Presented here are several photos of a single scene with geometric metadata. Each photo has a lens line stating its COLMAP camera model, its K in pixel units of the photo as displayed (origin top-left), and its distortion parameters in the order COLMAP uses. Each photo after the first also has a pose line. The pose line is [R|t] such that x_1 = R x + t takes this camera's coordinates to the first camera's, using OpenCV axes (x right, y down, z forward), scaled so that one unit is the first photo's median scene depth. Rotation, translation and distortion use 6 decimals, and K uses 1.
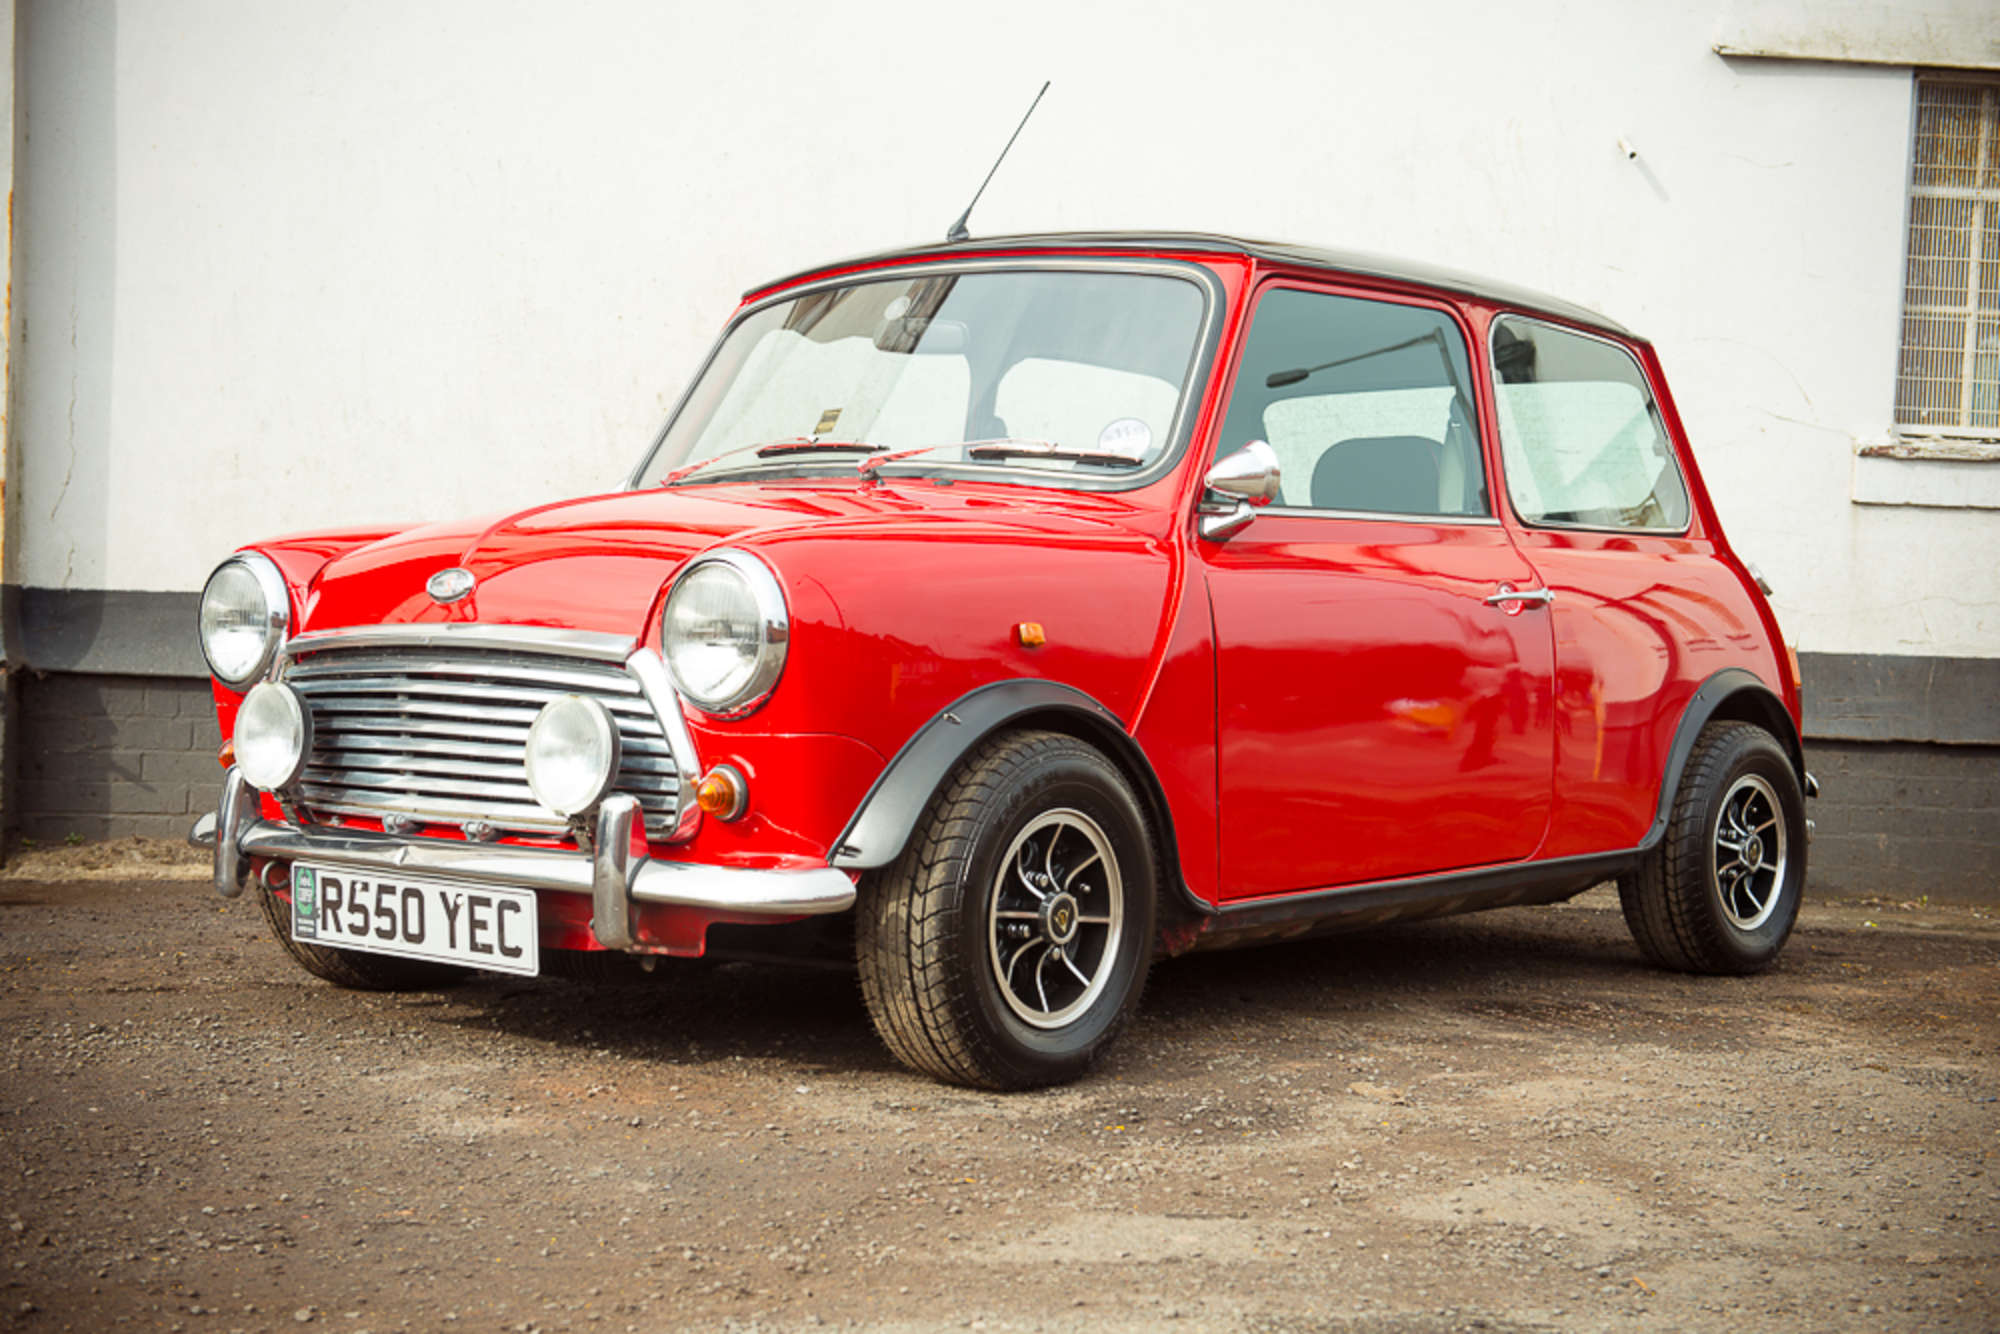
lens RADIAL K [[2934.1, 0, 1000.0], [0, 2934.1, 667.0], [0, 0, 1]] dist [0.158541, -0.046158]
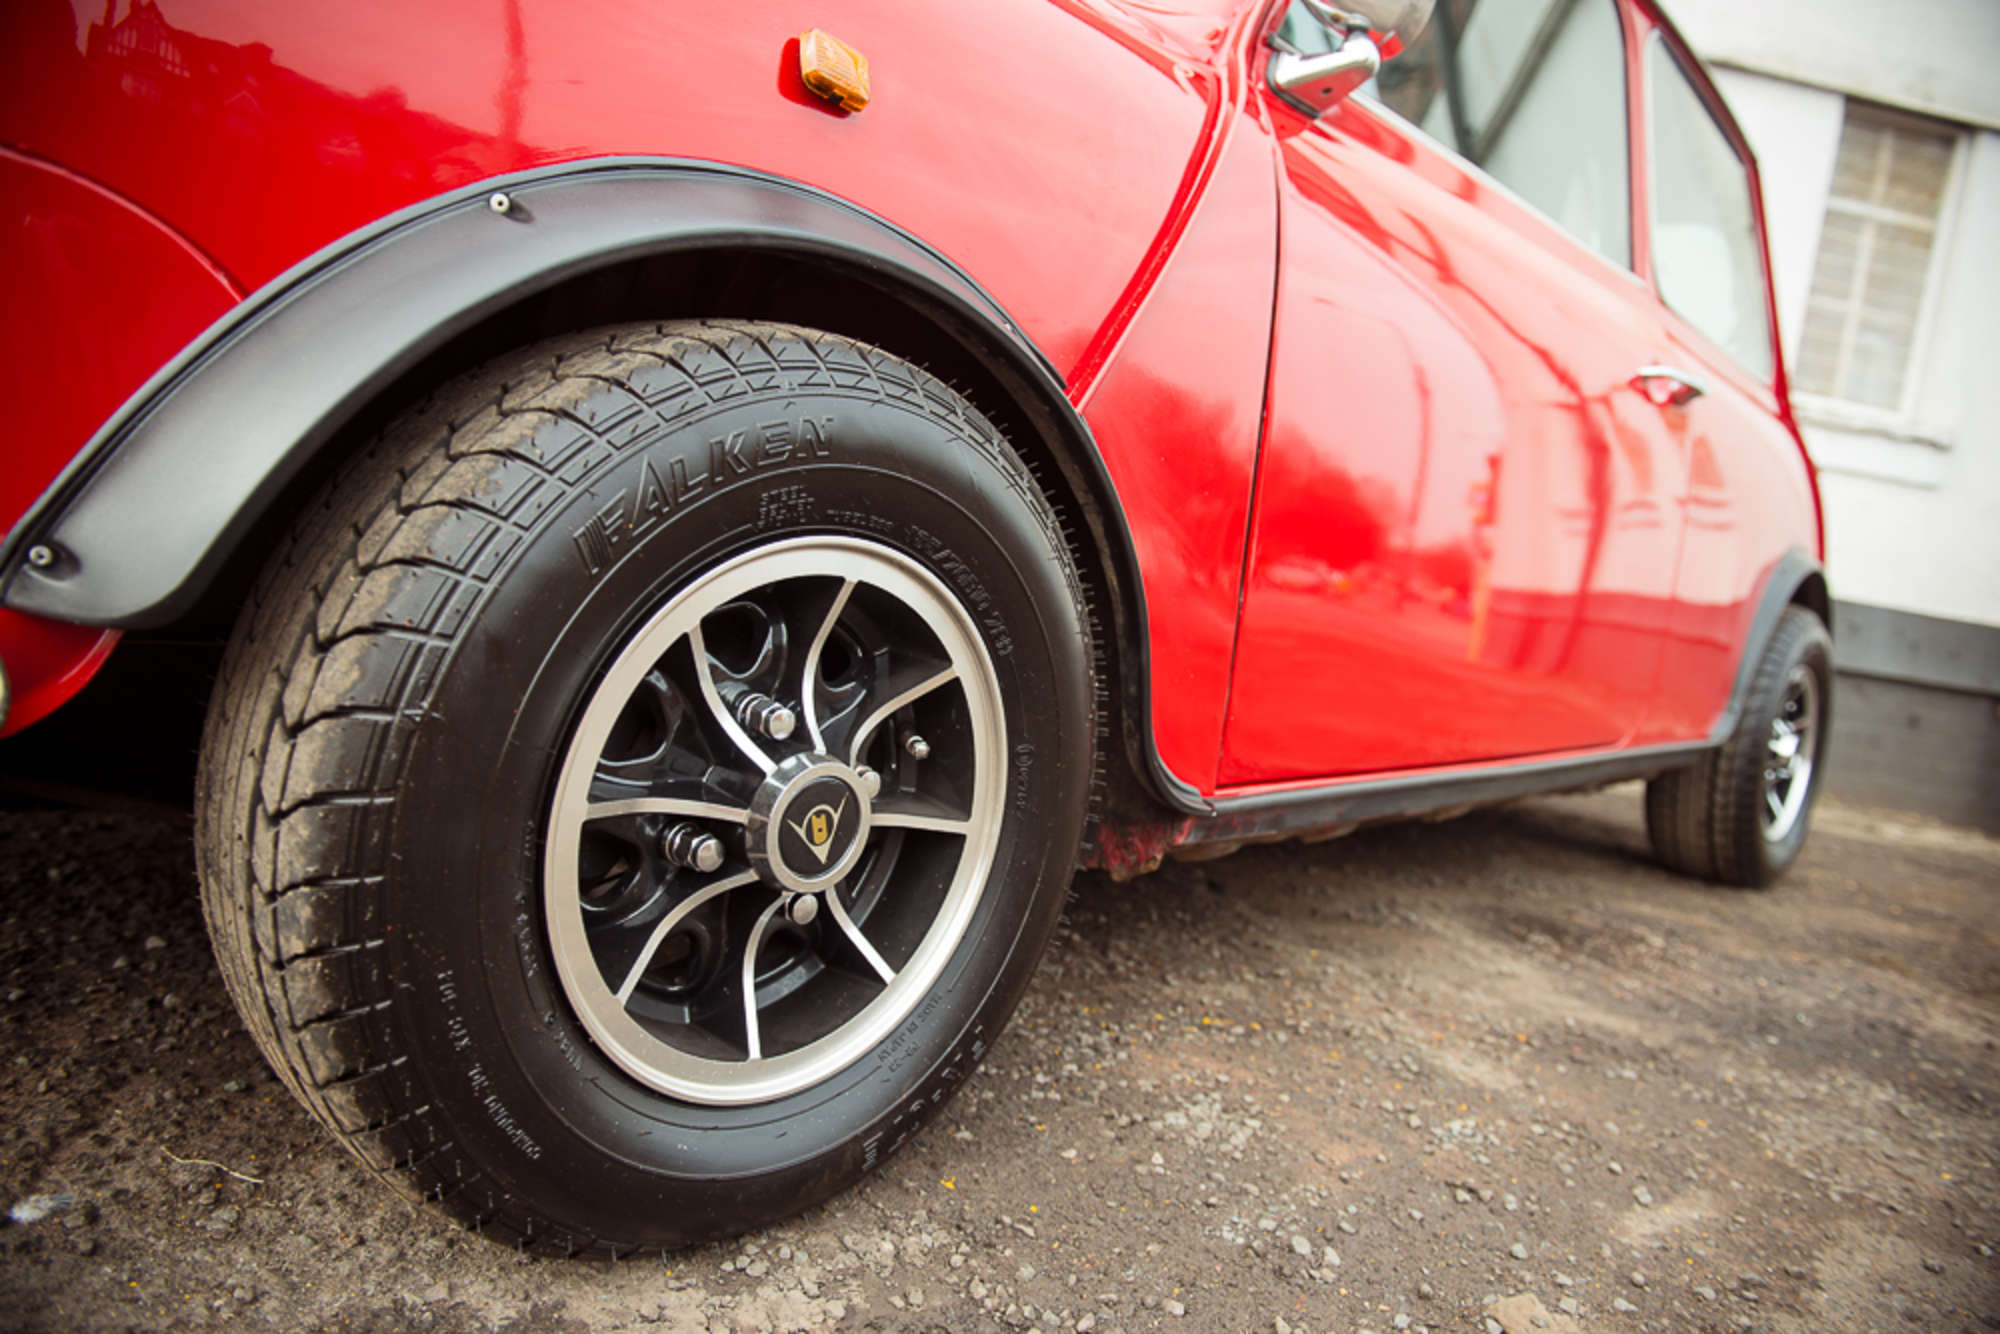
lens RADIAL K [[1374.9, 0, 1000.0], [0, 1374.9, 667.0], [0, 0, 1]] dist [-0.000643, 0.000207]
pose [[0.990983, 0.124721, -0.048963, 0.049286], [-0.120902, 0.989868, 0.074459, 0.048454], [0.057753, -0.067867, 0.996021, 0.811854]]
